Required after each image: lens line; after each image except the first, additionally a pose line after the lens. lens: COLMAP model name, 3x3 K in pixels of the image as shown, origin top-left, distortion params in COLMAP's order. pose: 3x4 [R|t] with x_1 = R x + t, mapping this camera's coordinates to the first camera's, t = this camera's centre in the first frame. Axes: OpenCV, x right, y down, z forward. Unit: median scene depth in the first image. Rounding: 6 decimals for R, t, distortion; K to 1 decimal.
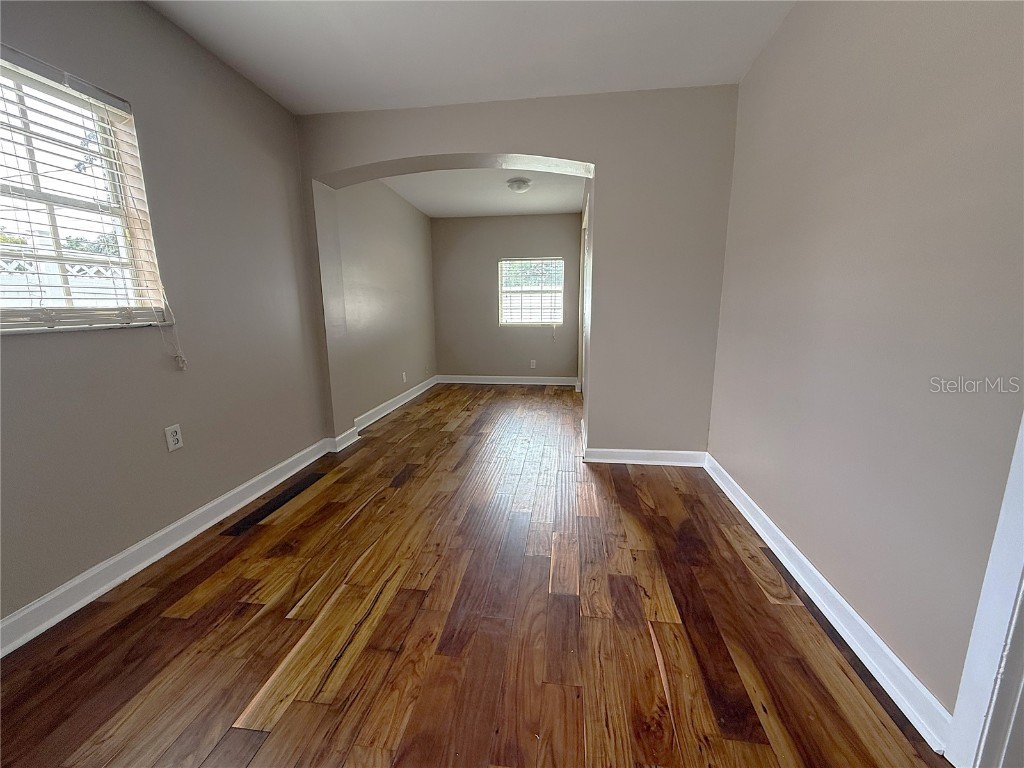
lens RADIAL K [[406.1, 0, 508.8], [0, 406.1, 386.8], [0, 0, 1]] dist [0.001523, -0.000162]
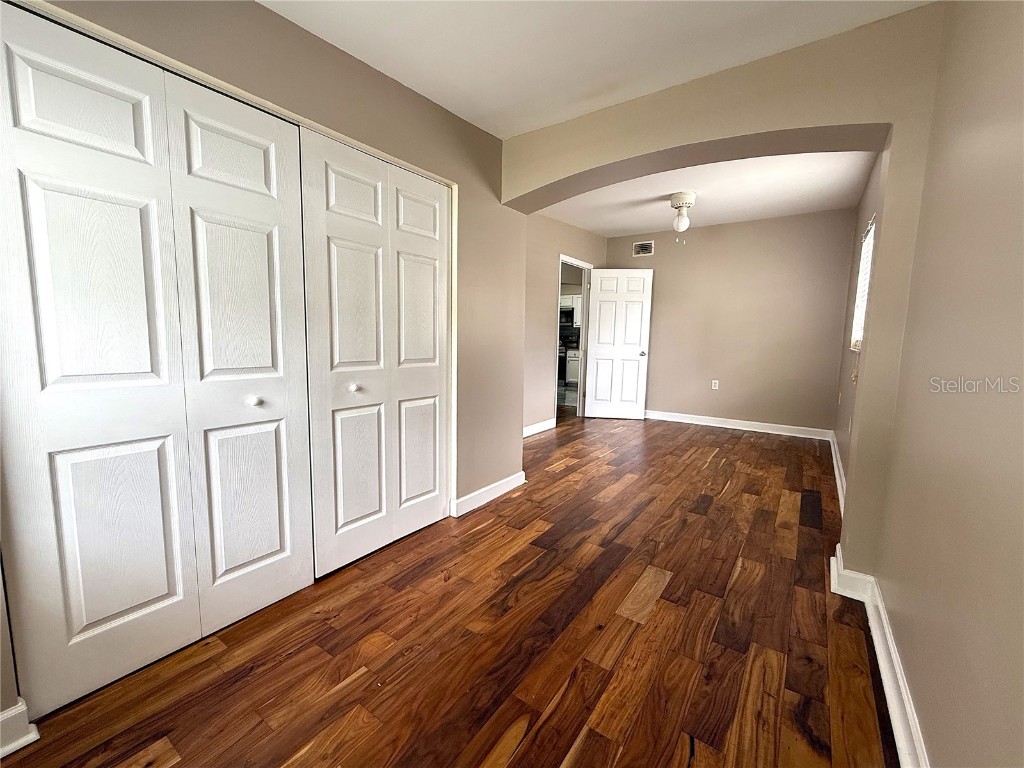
lens RADIAL K [[406.1, 0, 508.8], [0, 406.1, 386.8], [0, 0, 1]] dist [0.001523, -0.000162]
pose [[-0.878041, -0.060119, 0.474794, -0.285666], [0.095587, 0.950060, 0.297069, -0.403150], [-0.468943, 0.306223, -0.828445, 1.930945]]
